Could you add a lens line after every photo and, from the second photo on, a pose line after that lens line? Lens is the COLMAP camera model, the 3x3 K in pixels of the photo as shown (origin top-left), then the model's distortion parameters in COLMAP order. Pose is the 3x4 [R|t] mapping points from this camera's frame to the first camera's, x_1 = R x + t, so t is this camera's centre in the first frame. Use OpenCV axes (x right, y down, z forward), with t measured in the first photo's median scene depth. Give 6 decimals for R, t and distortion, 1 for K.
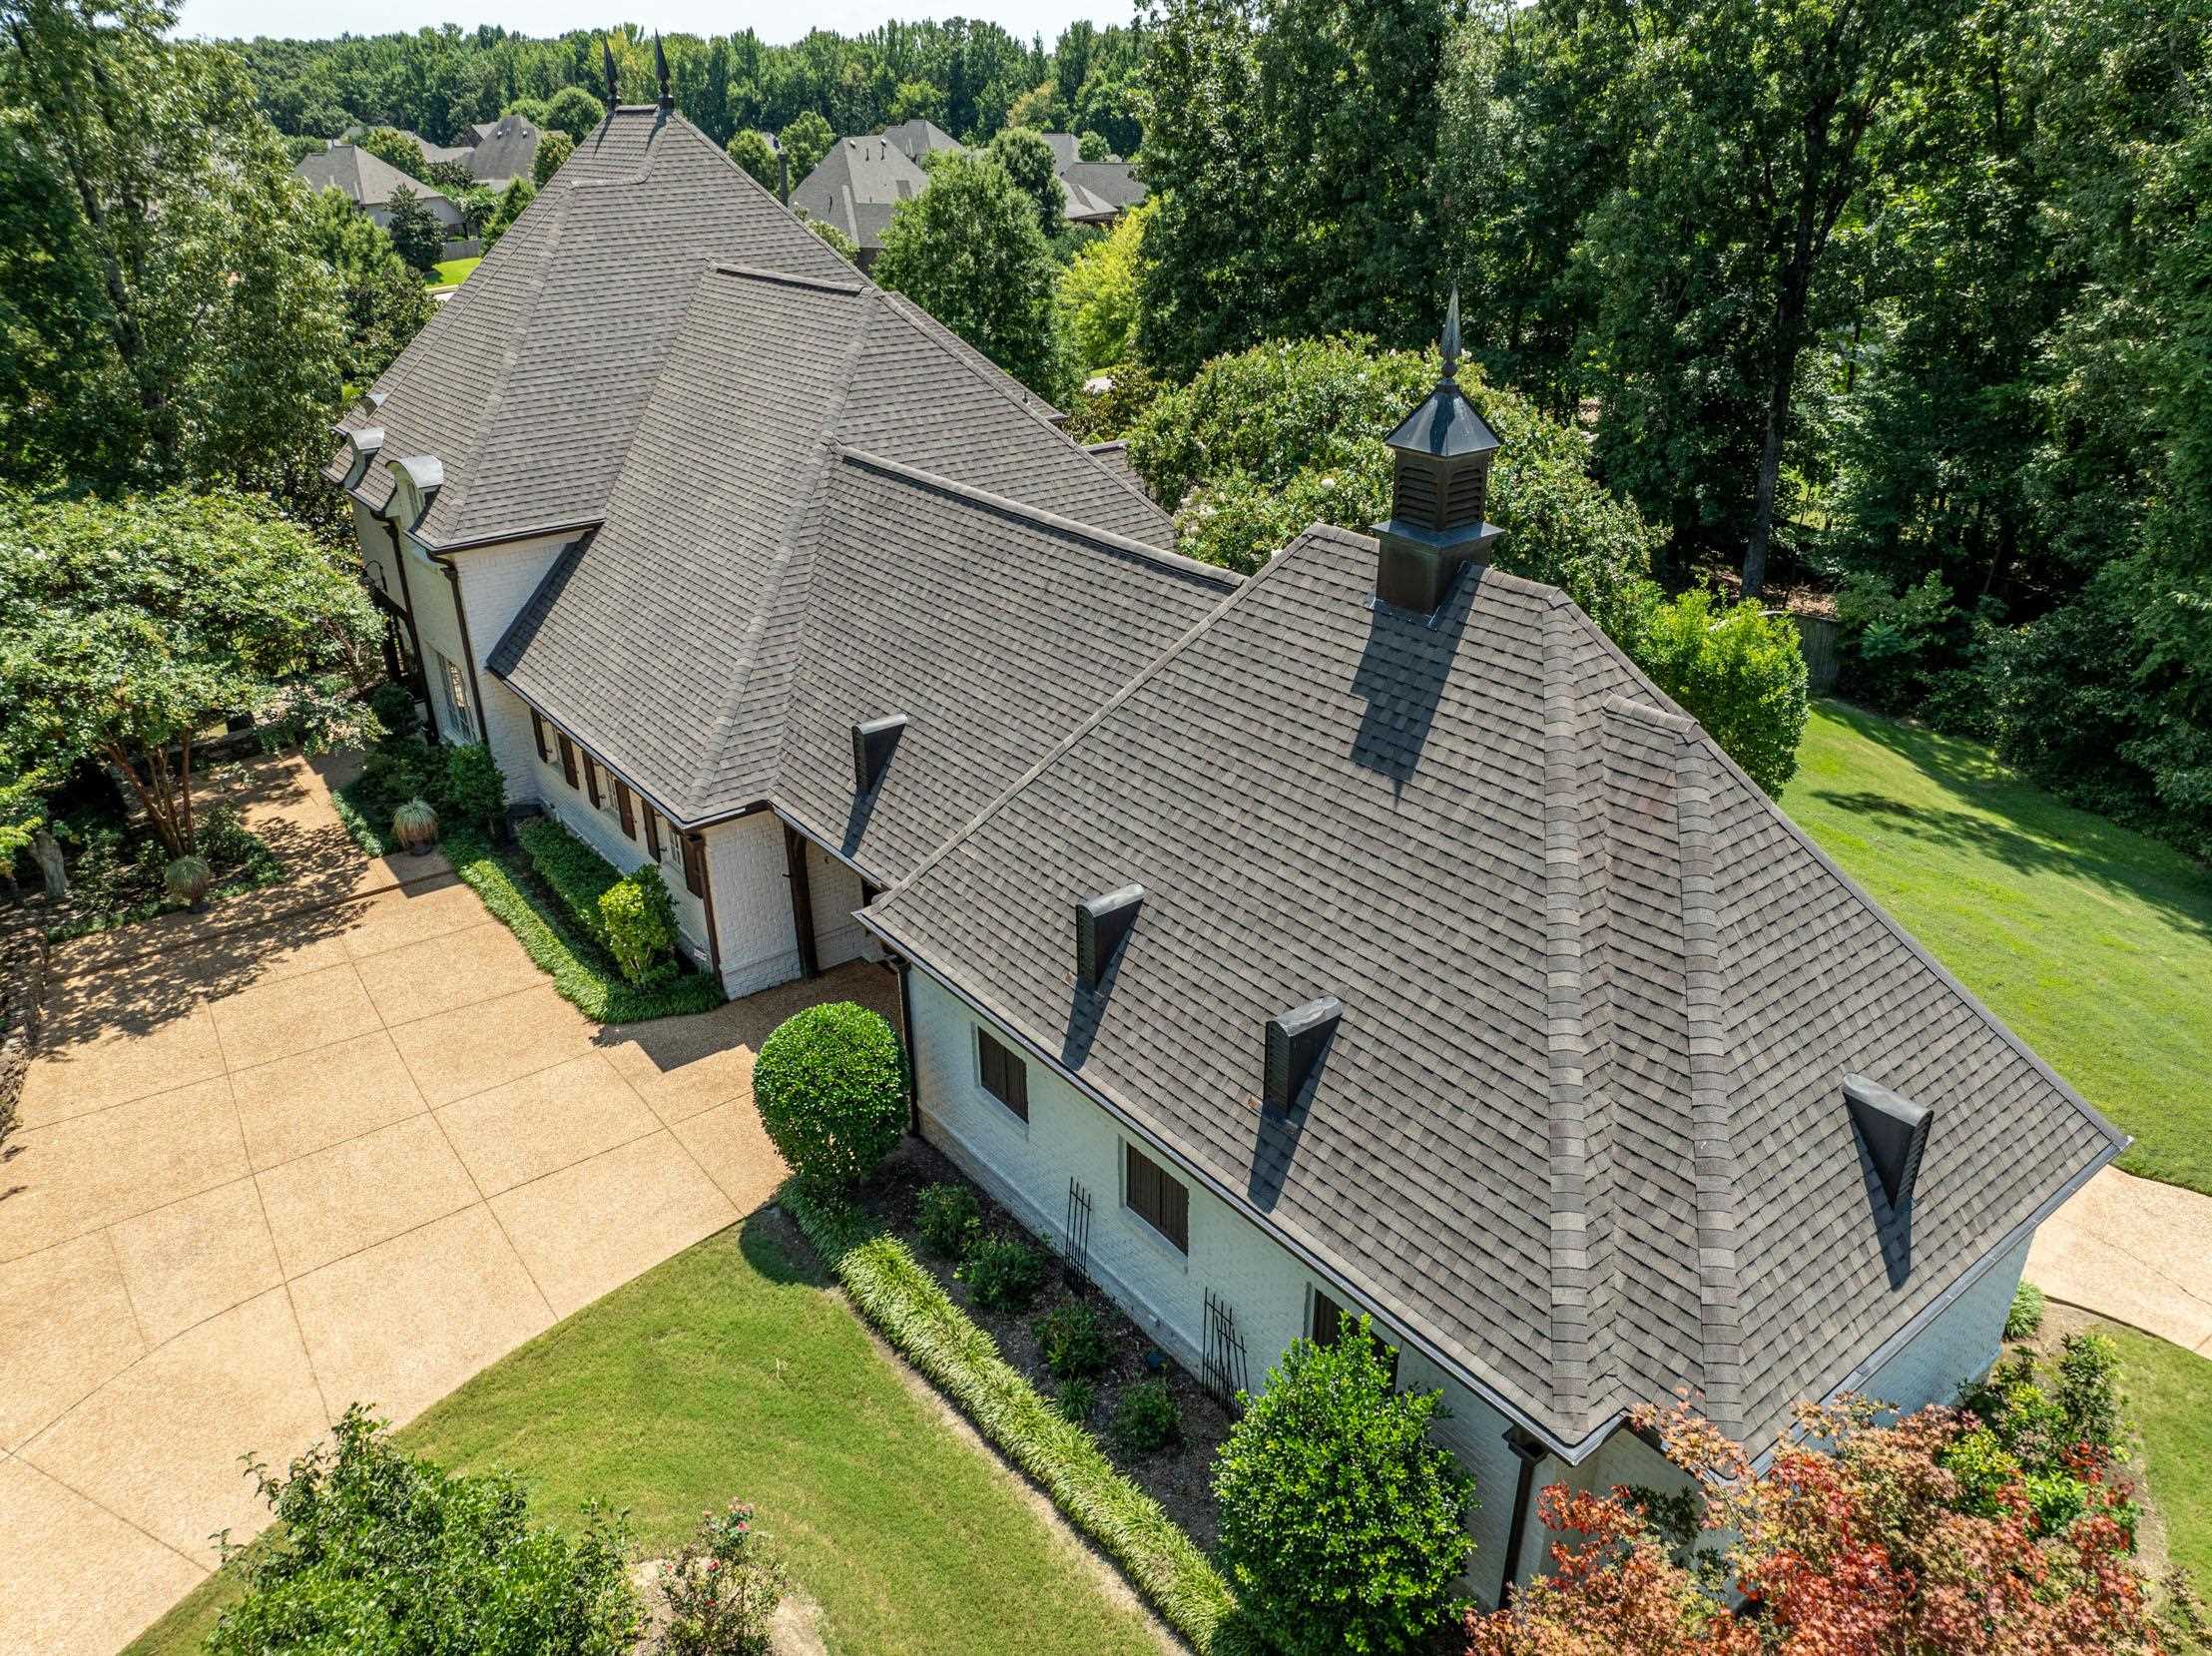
lens RADIAL K [[1538.5, 0, 1104.4], [0, 1538.5, 835.8], [0, 0, 1]] dist [-0.046667, 0.015528]
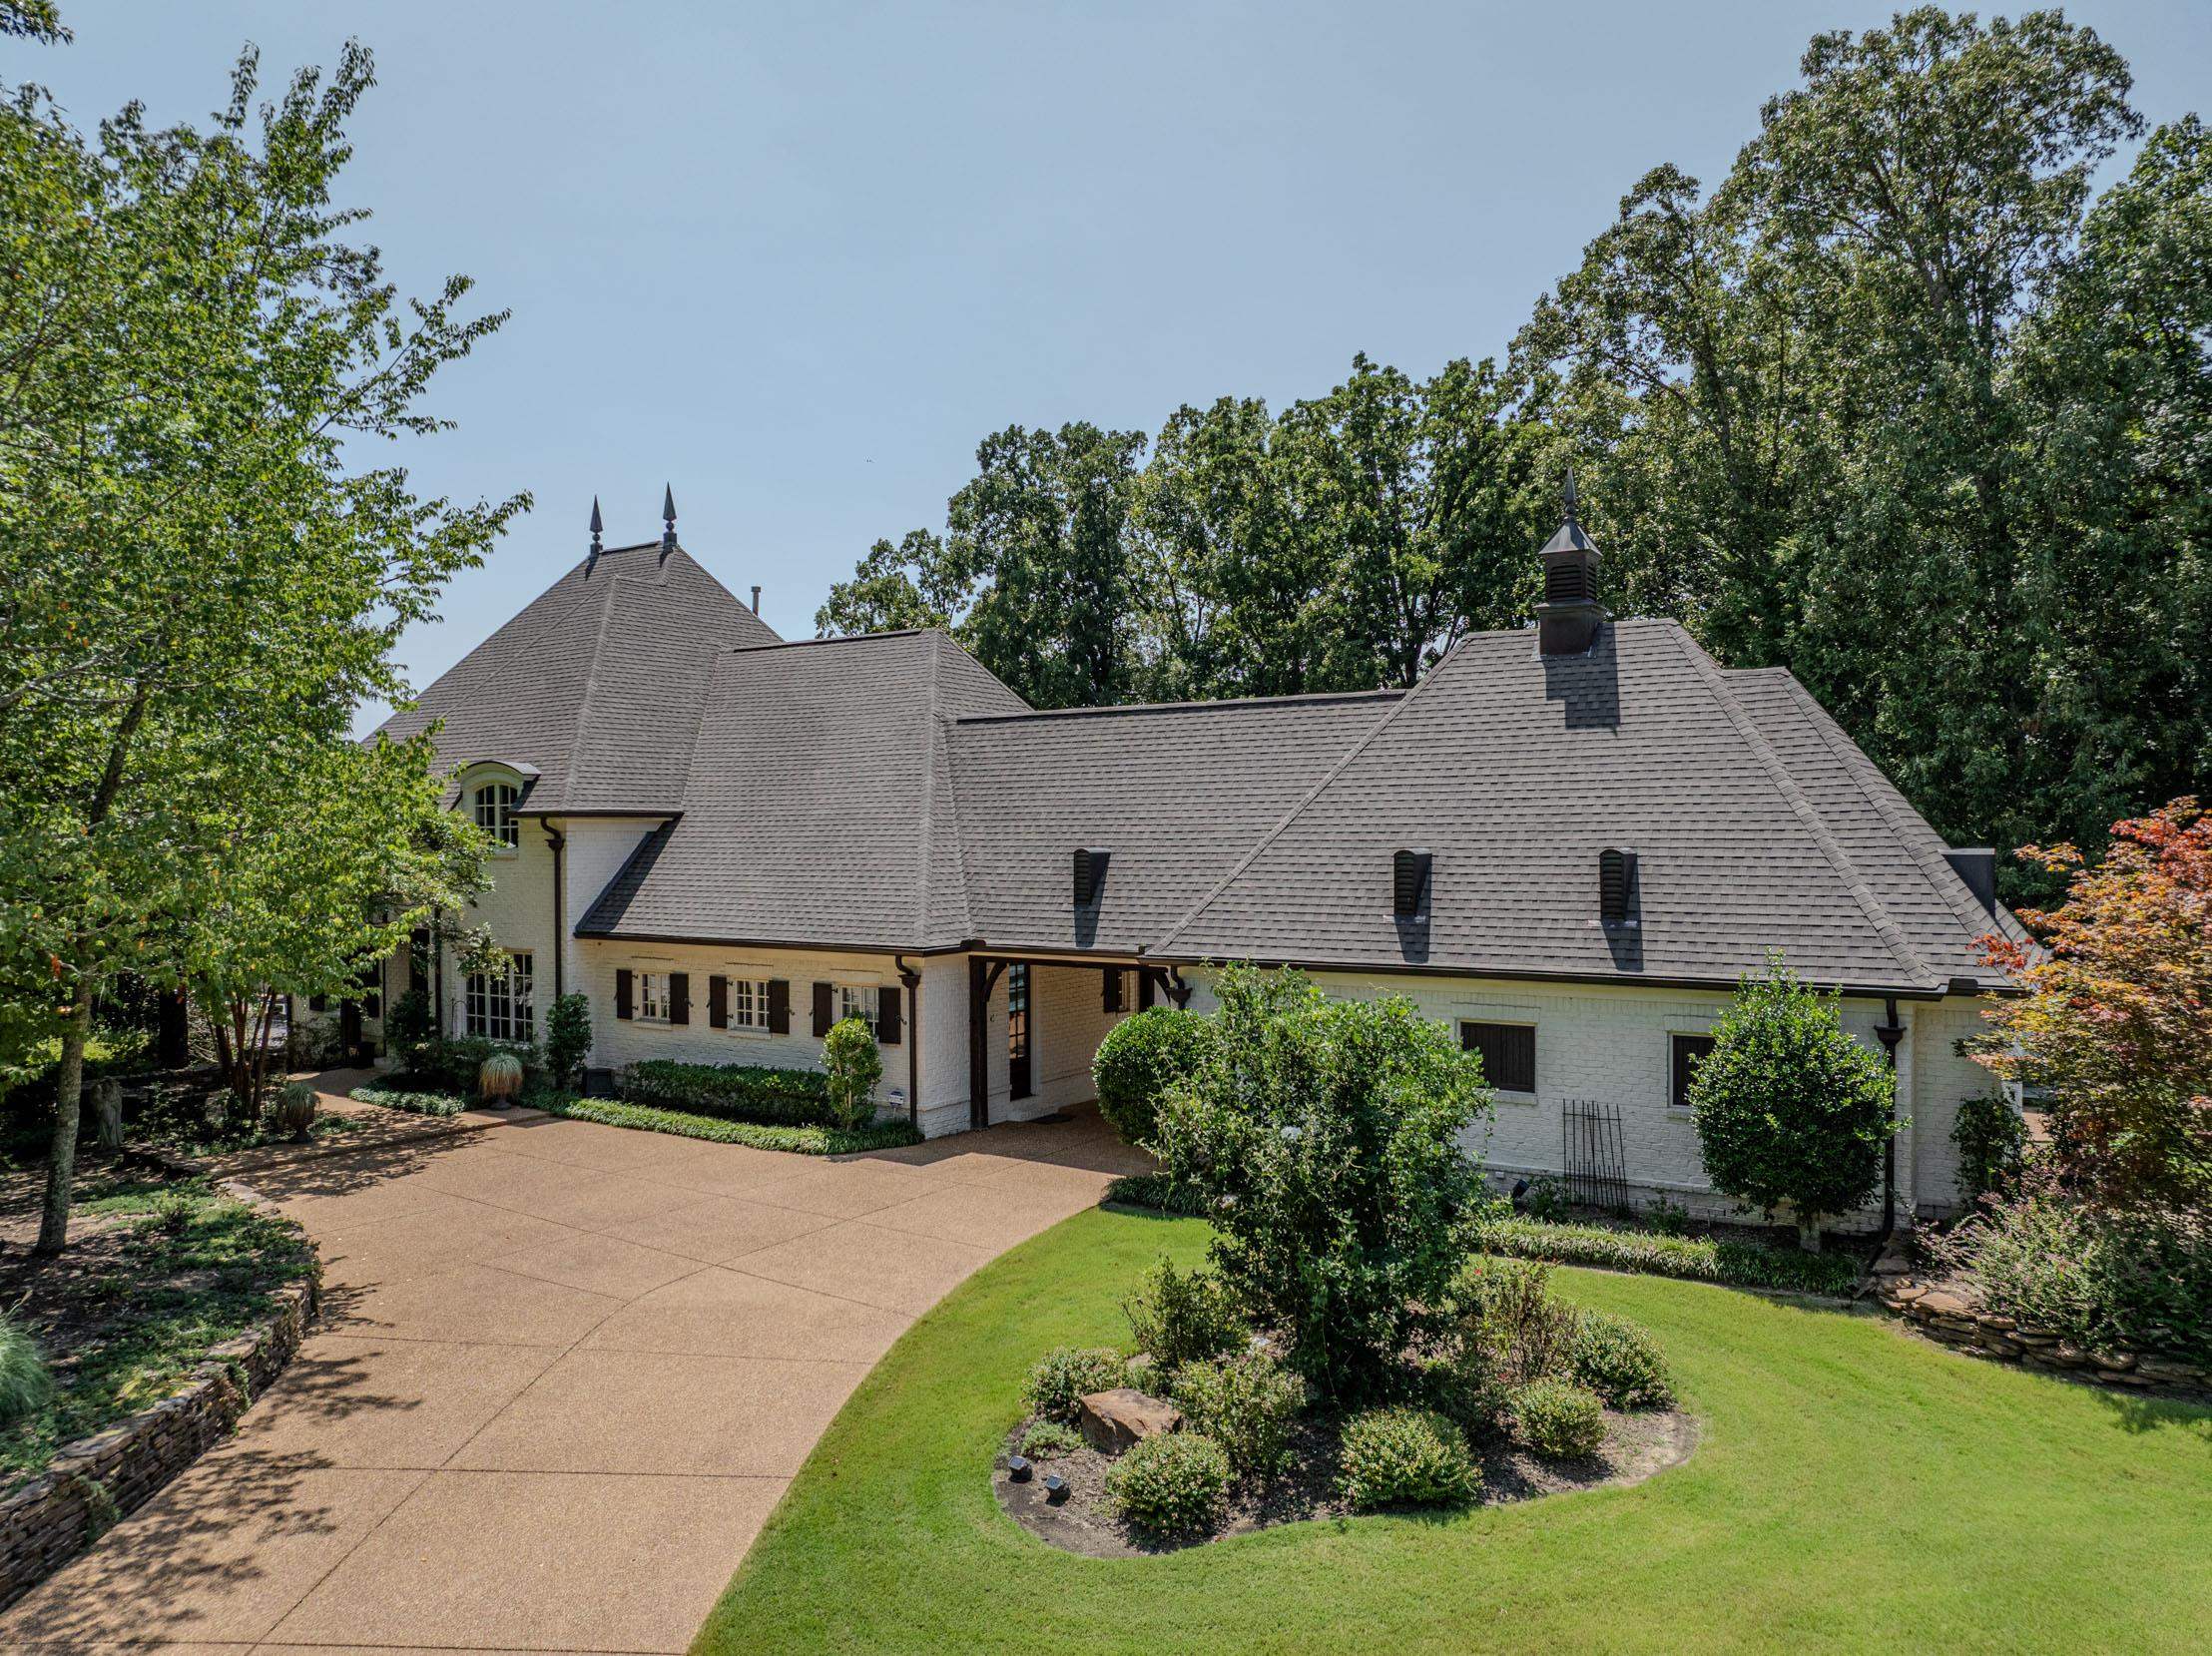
lens RADIAL K [[1538.5, 0, 1103.4], [0, 1538.5, 828.0], [0, 0, 1]] dist [-0.046667, 0.015528]
pose [[0.941707, 0.007879, 0.336341, -0.468854], [0.140293, 0.899460, -0.413872, 0.358384], [-0.305786, 0.436932, 0.845923, -0.058225]]
